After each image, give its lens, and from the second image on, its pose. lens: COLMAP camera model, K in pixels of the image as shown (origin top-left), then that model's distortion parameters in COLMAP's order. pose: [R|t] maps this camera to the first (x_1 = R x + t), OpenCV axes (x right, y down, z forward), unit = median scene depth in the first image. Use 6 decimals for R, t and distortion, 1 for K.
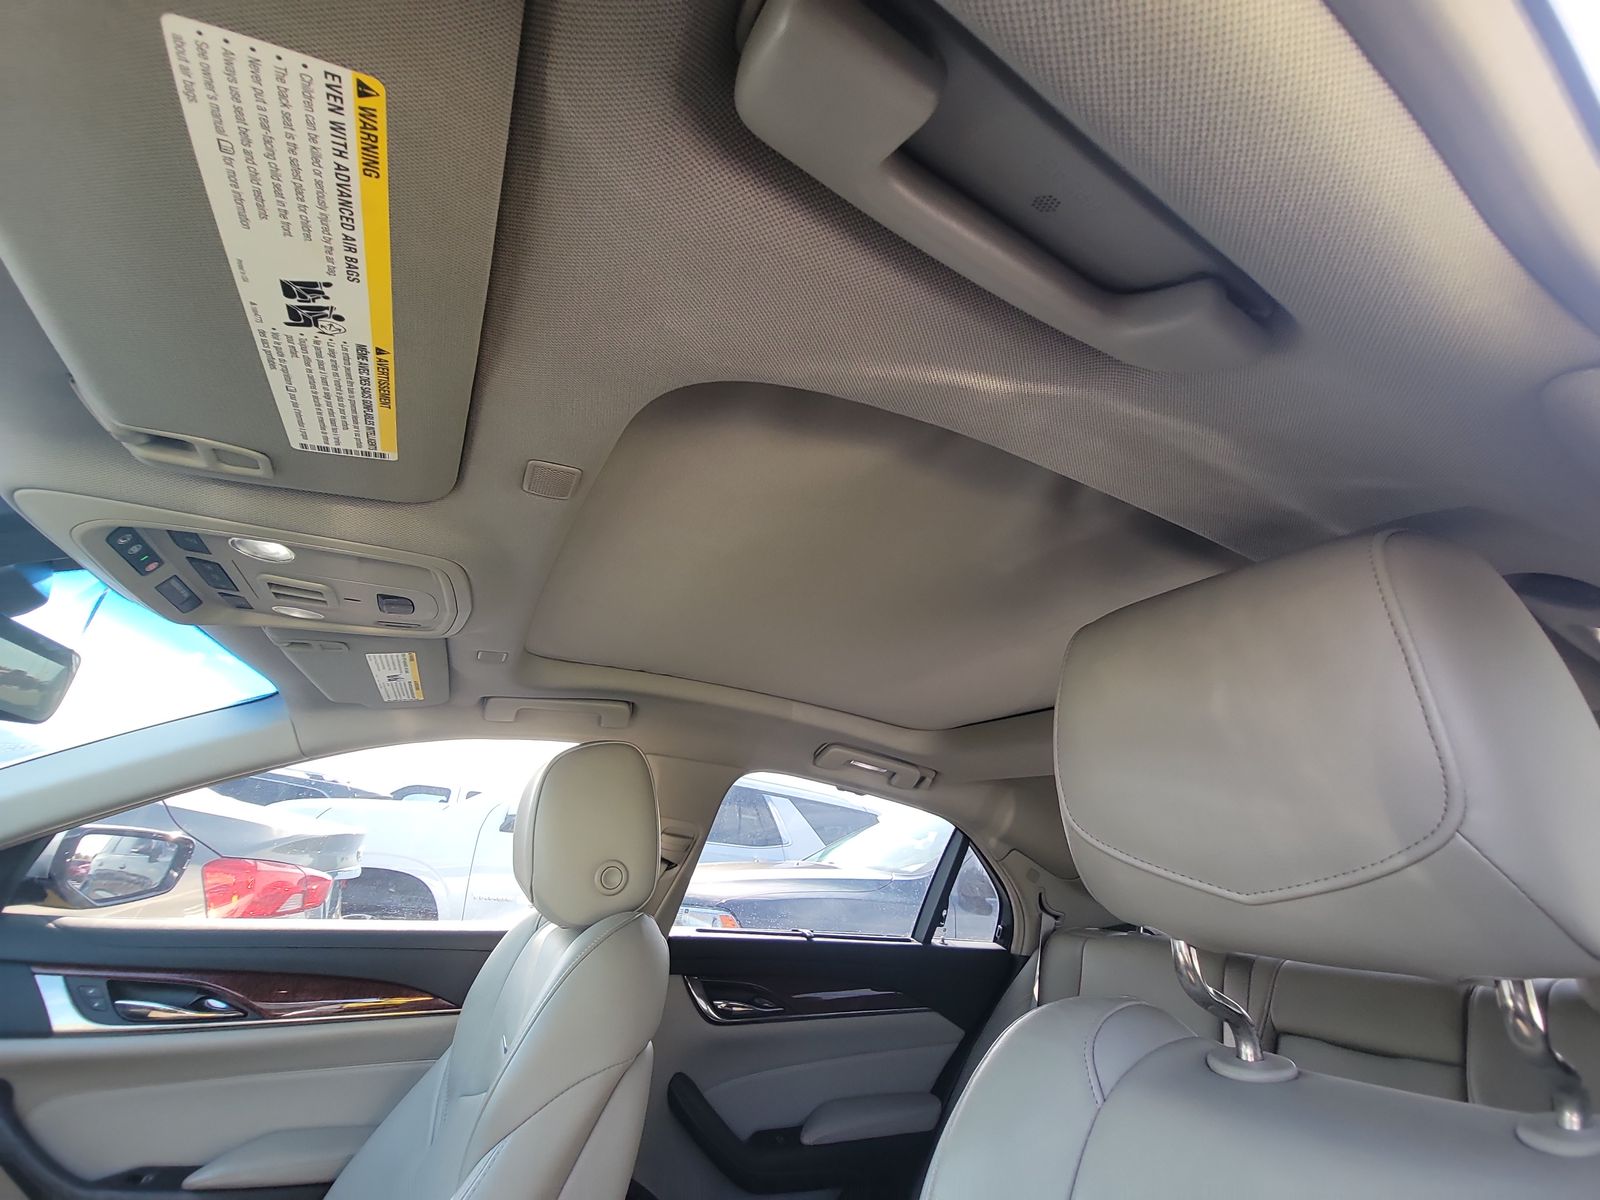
lens RADIAL K [[645.5, 0, 776.3], [0, 645.5, 584.9], [0, 0, 1]] dist [-0.001740, -0.000236]
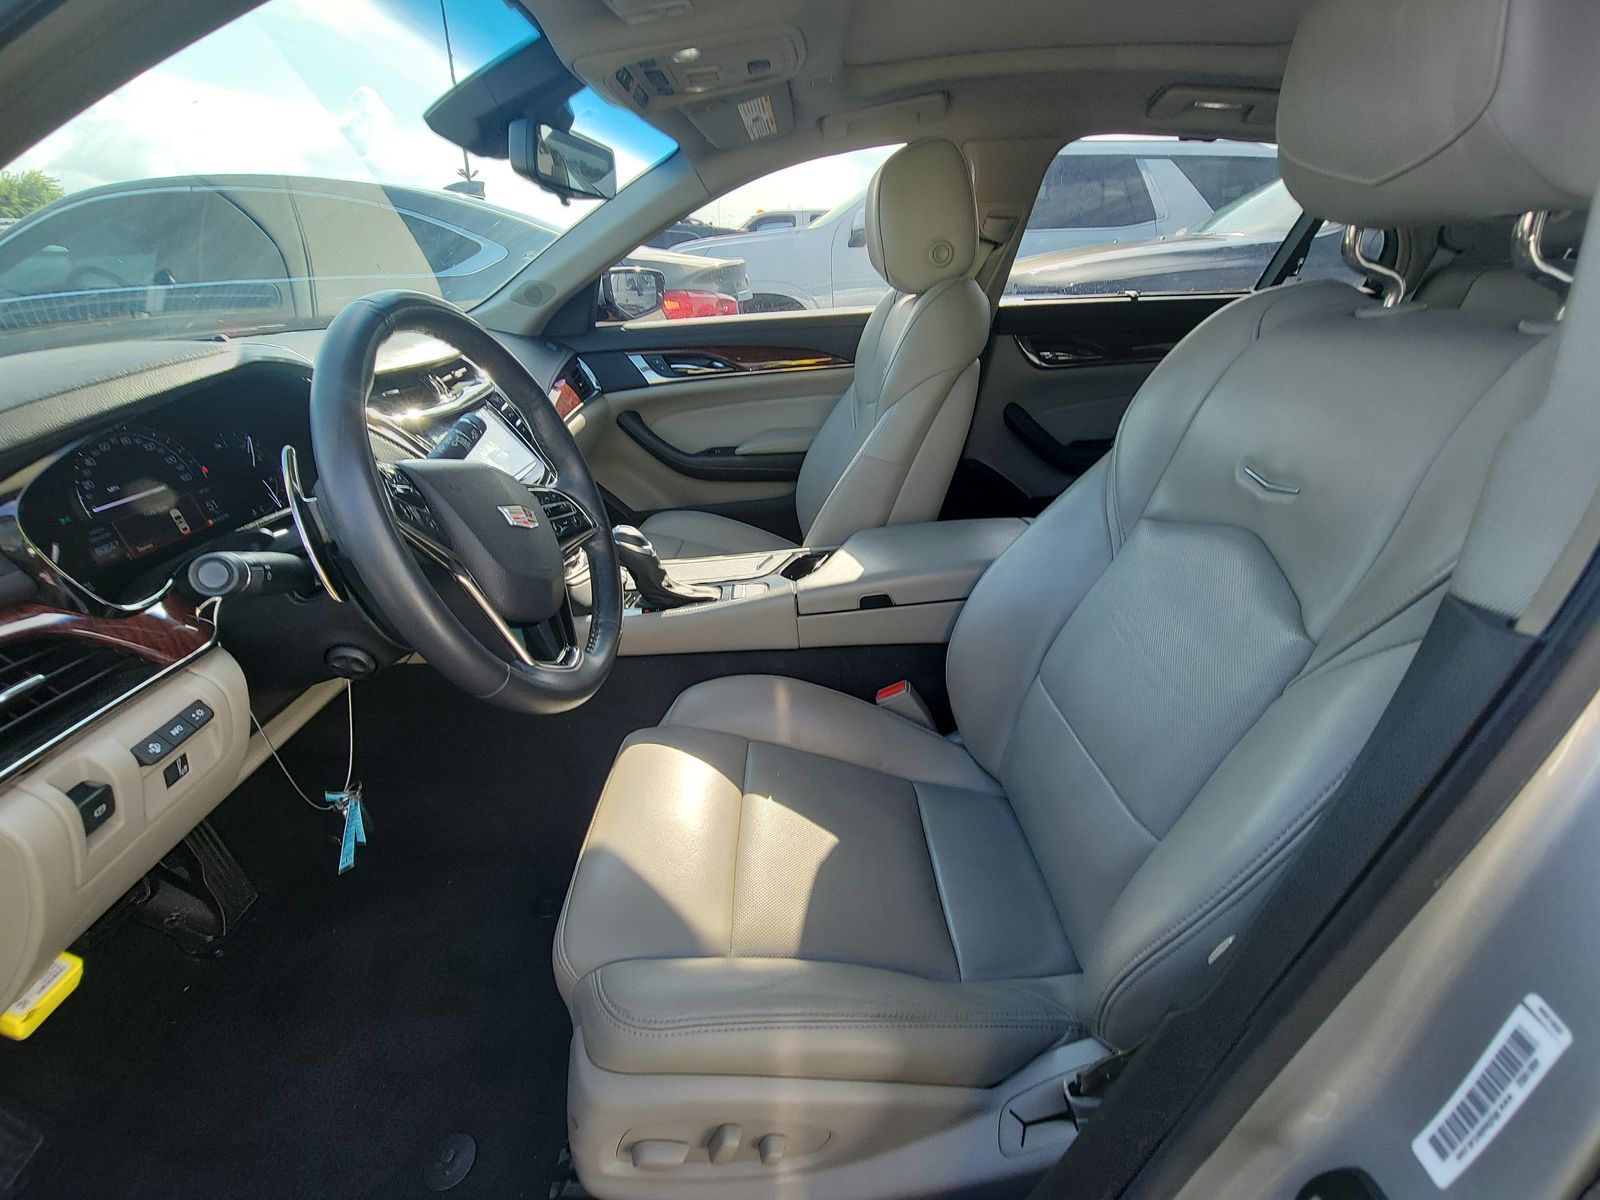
lens RADIAL K [[645.5, 0, 776.3], [0, 645.5, 584.9], [0, 0, 1]] dist [-0.001740, -0.000236]
pose [[0.879439, 0.105152, -0.464253, 0.096643], [0.284016, 0.666759, 0.689034, -0.077619], [0.381998, -0.737818, 0.556508, -0.269954]]
